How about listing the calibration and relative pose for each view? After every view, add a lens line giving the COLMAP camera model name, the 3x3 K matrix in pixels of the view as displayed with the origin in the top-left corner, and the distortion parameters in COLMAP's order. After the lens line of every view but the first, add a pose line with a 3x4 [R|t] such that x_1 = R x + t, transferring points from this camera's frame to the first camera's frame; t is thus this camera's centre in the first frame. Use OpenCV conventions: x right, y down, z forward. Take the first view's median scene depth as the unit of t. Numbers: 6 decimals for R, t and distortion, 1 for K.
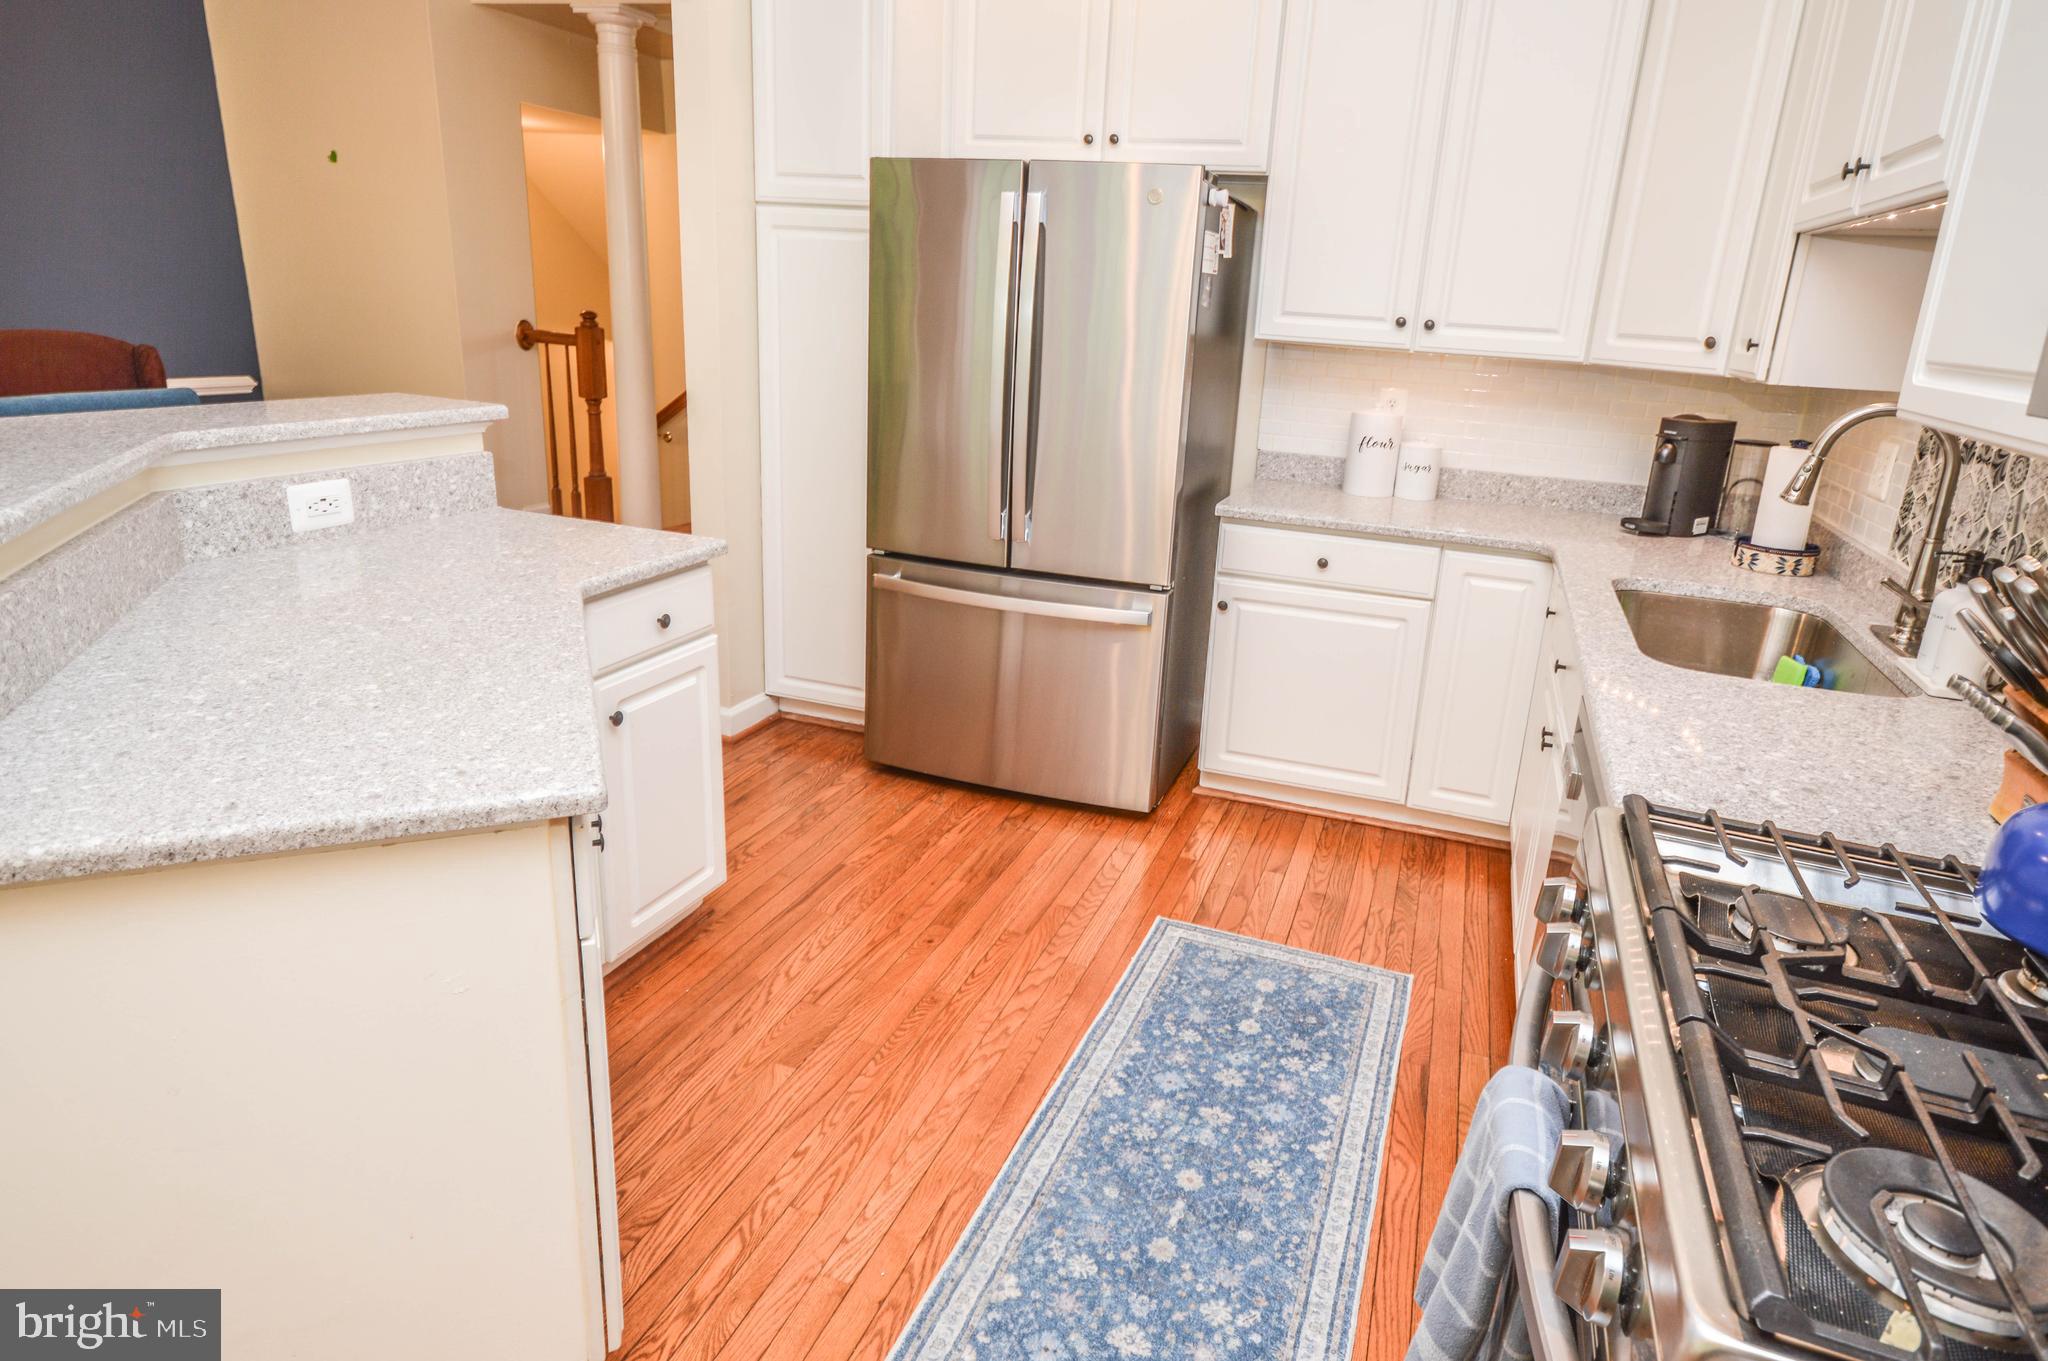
lens RADIAL K [[1160.5, 0, 1066.2], [0, 1160.5, 629.8], [0, 0, 1]] dist [0.015508, -0.000653]
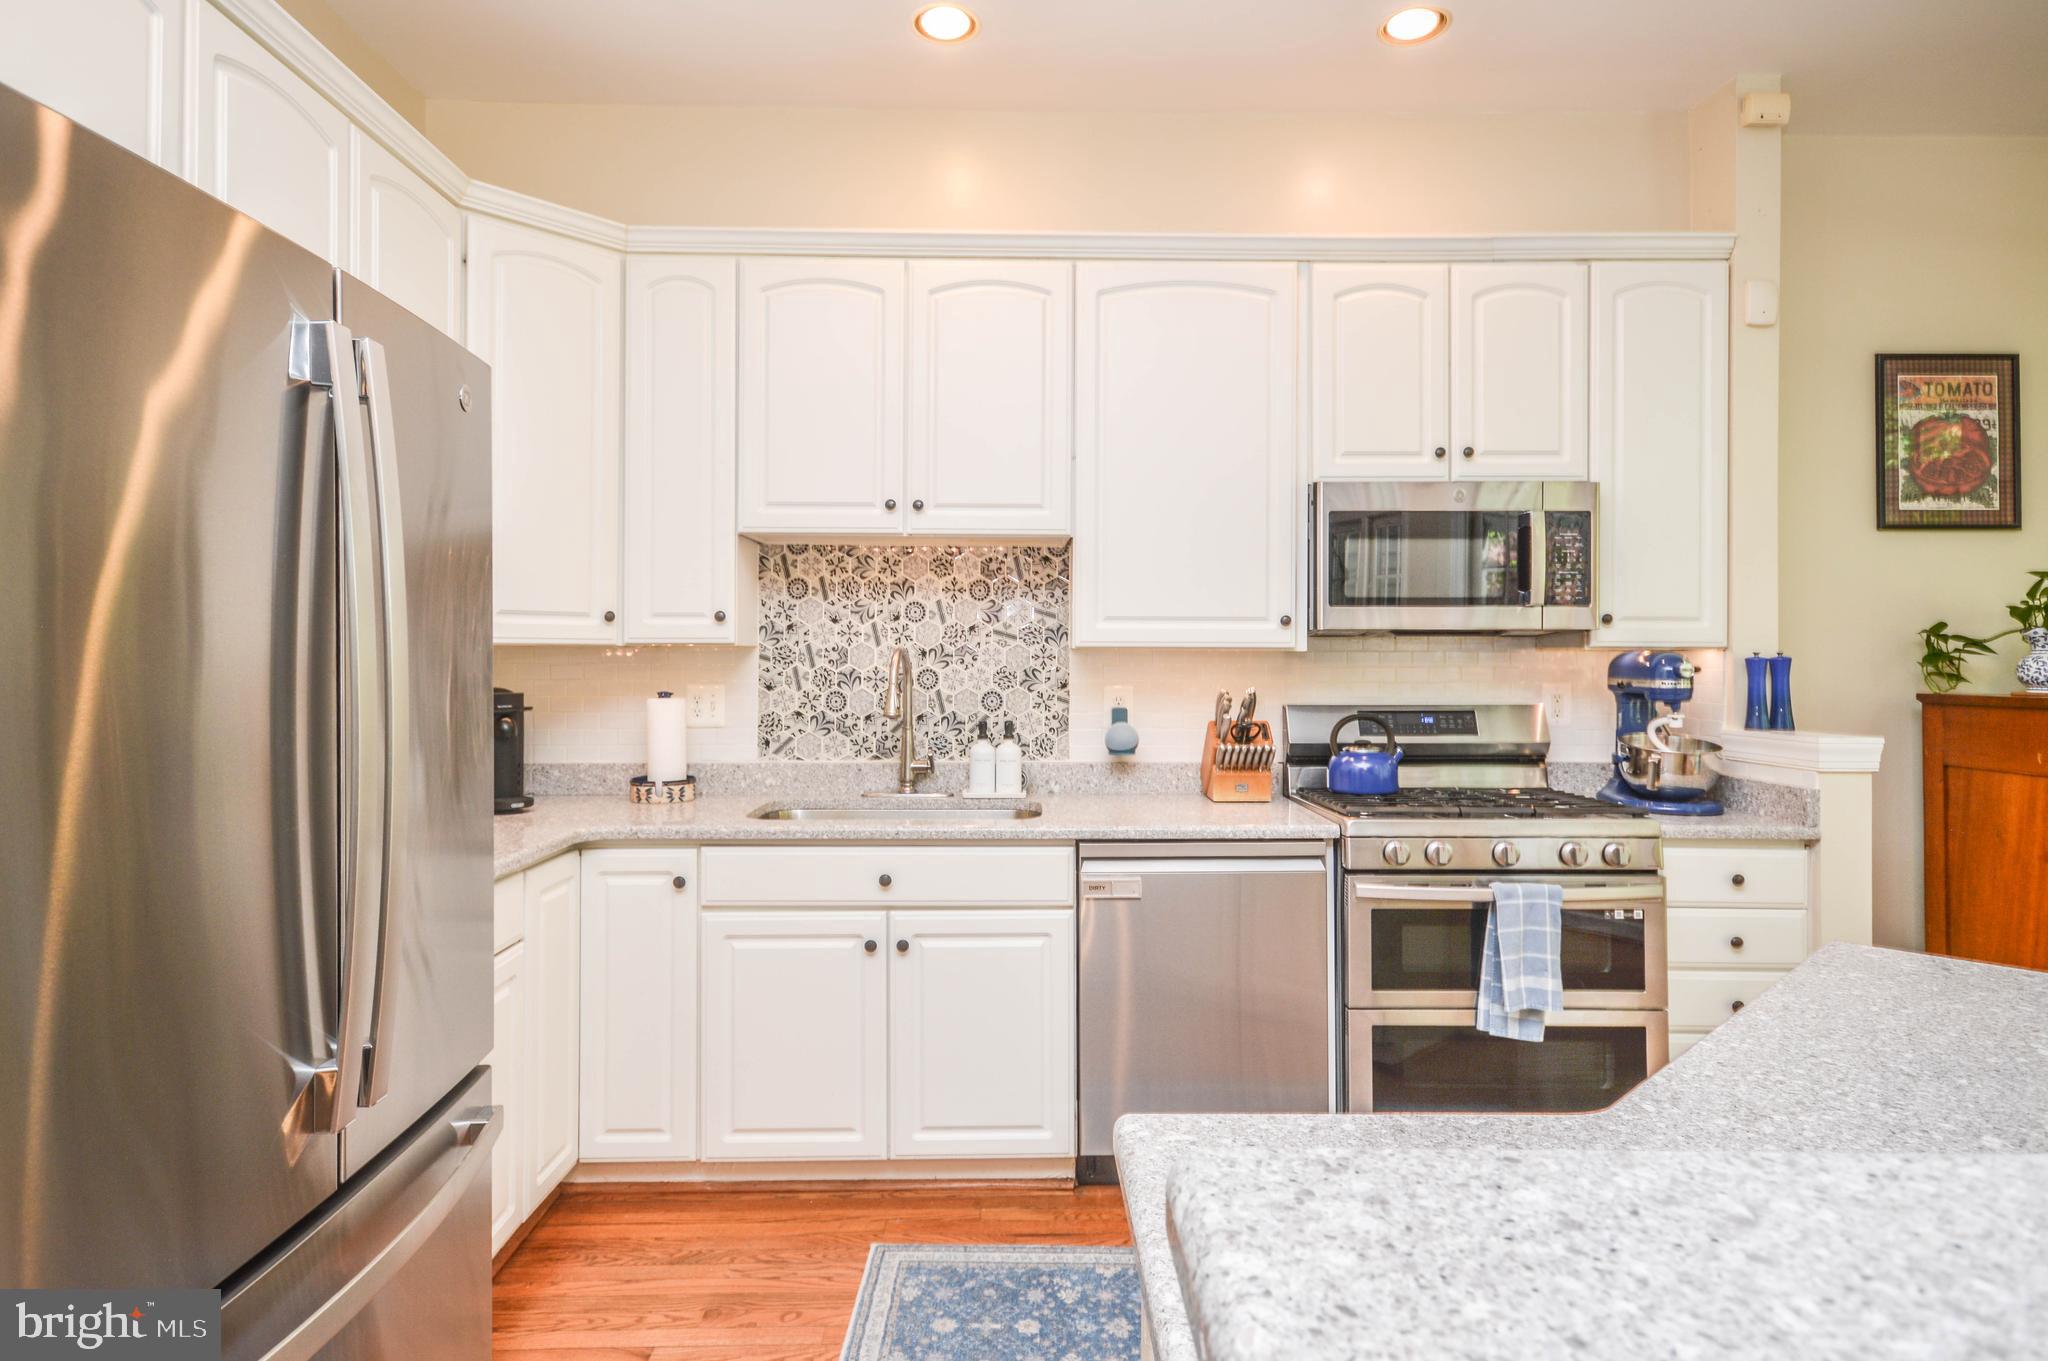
lens RADIAL K [[1160.5, 0, 1011.0], [0, 1160.5, 666.7], [0, 0, 1]] dist [0.015508, -0.000653]
pose [[-0.355691, -0.058488, 0.932772, -0.567274], [0.240567, 0.958681, 0.151847, -0.260960], [-0.903112, 0.278405, -0.326924, 0.973087]]
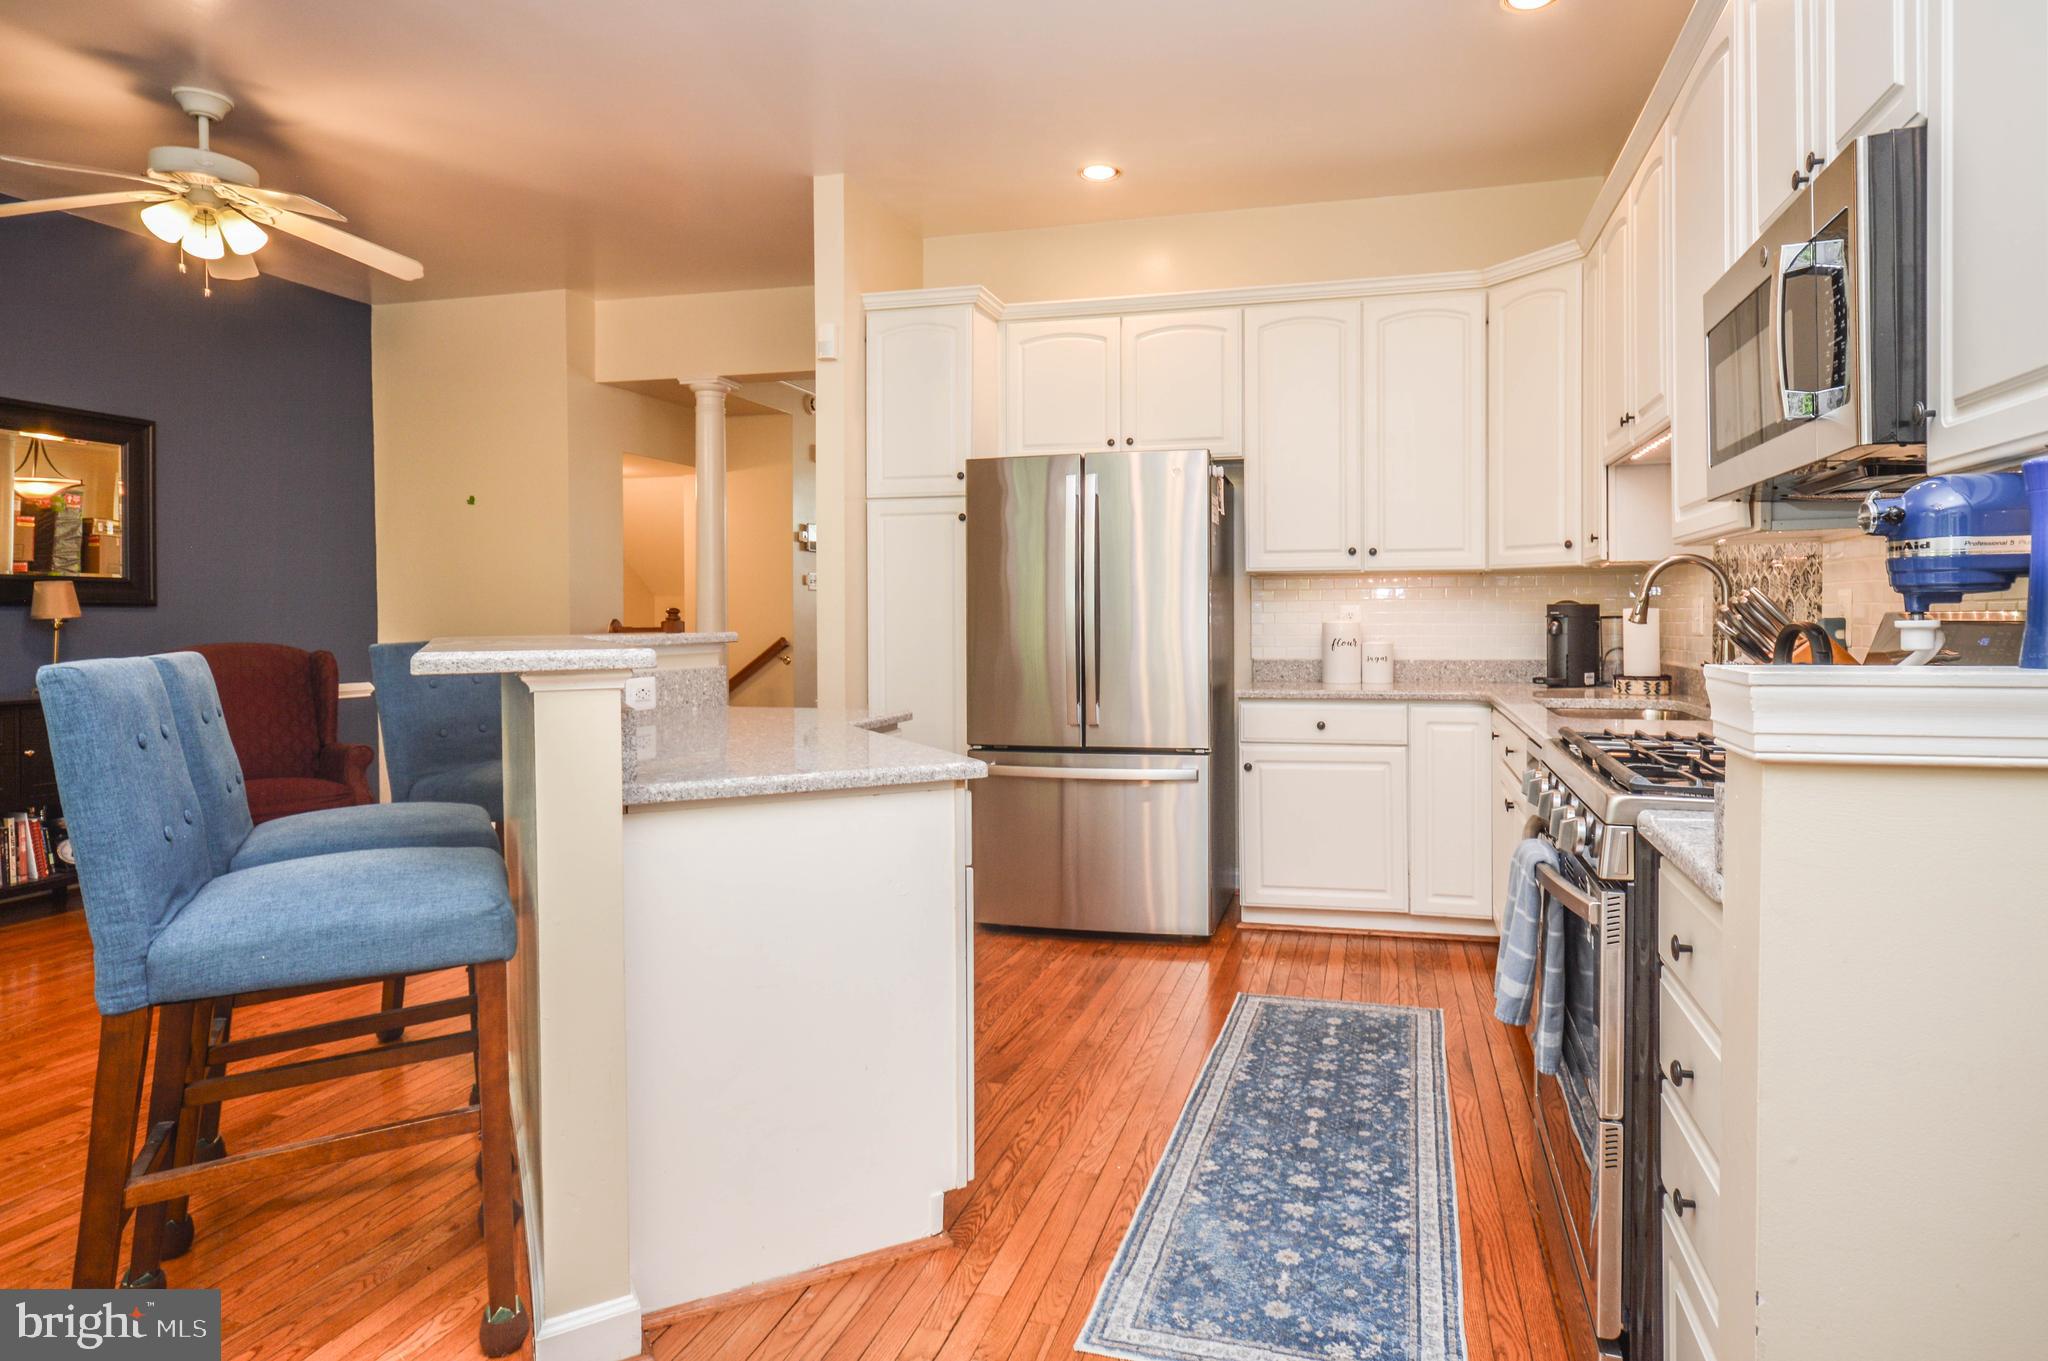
lens RADIAL K [[1160.5, 0, 1059.8], [0, 1160.5, 630.6], [0, 0, 1]] dist [0.015508, -0.000653]
pose [[0.995850, -0.061042, 0.067499, -0.173664], [0.076841, 0.961385, -0.264261, 0.181180], [-0.048762, 0.268351, 0.962086, -0.317549]]
